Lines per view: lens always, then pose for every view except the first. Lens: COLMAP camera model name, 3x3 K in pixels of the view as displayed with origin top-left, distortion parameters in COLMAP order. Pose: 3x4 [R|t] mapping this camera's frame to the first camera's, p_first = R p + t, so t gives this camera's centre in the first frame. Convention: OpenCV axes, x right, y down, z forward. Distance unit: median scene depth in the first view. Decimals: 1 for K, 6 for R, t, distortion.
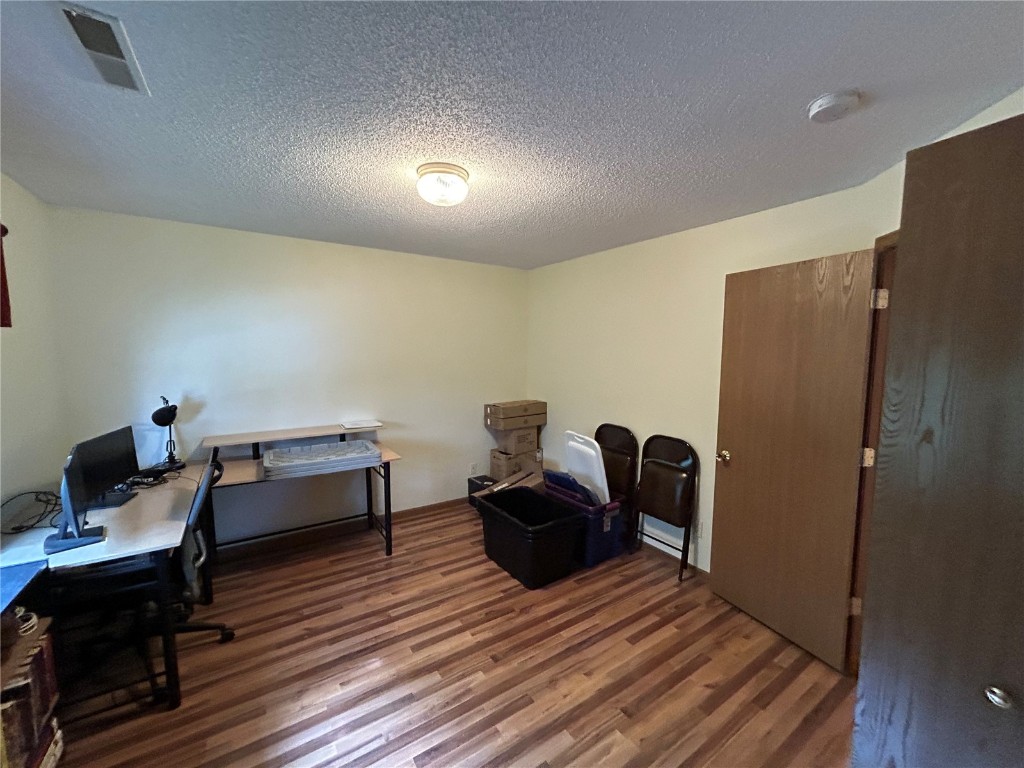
lens RADIAL K [[407.7, 0, 514.3], [0, 407.7, 379.9], [0, 0, 1]] dist [0.001617, 0.000269]
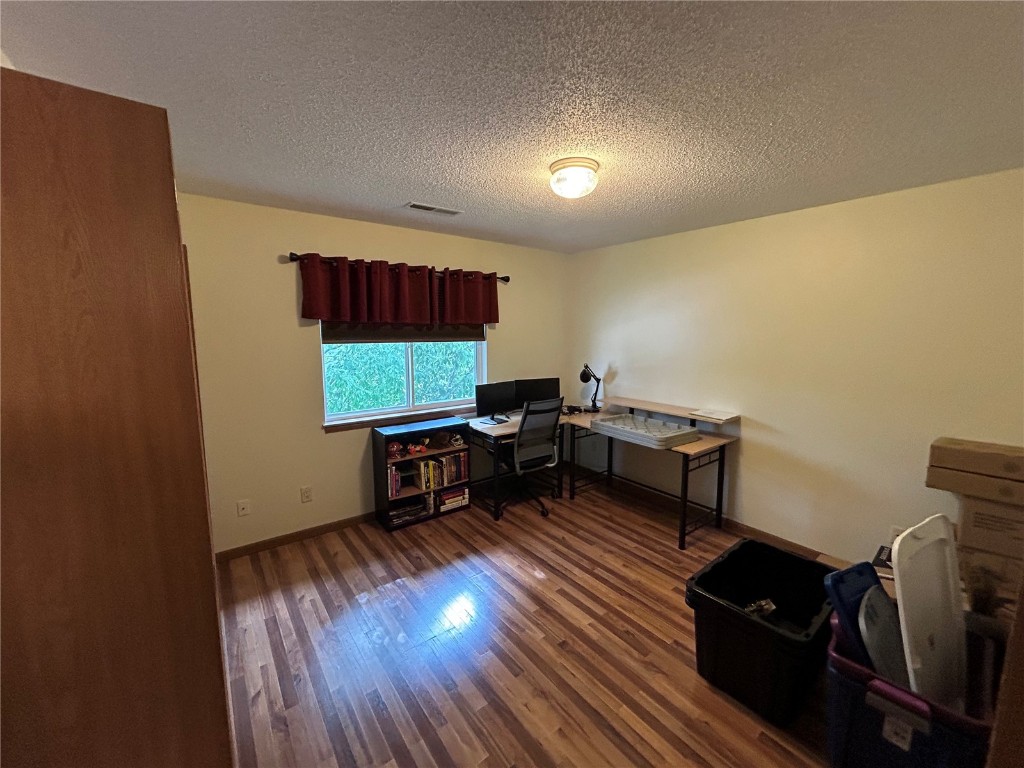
lens RADIAL K [[407.7, 0, 514.3], [0, 407.7, 379.9], [0, 0, 1]] dist [0.001617, 0.000269]
pose [[0.081889, 0.117157, -0.989732, 0.776619], [-0.084455, 0.990311, 0.110238, -0.053938], [0.993057, 0.074561, 0.090990, 0.670757]]
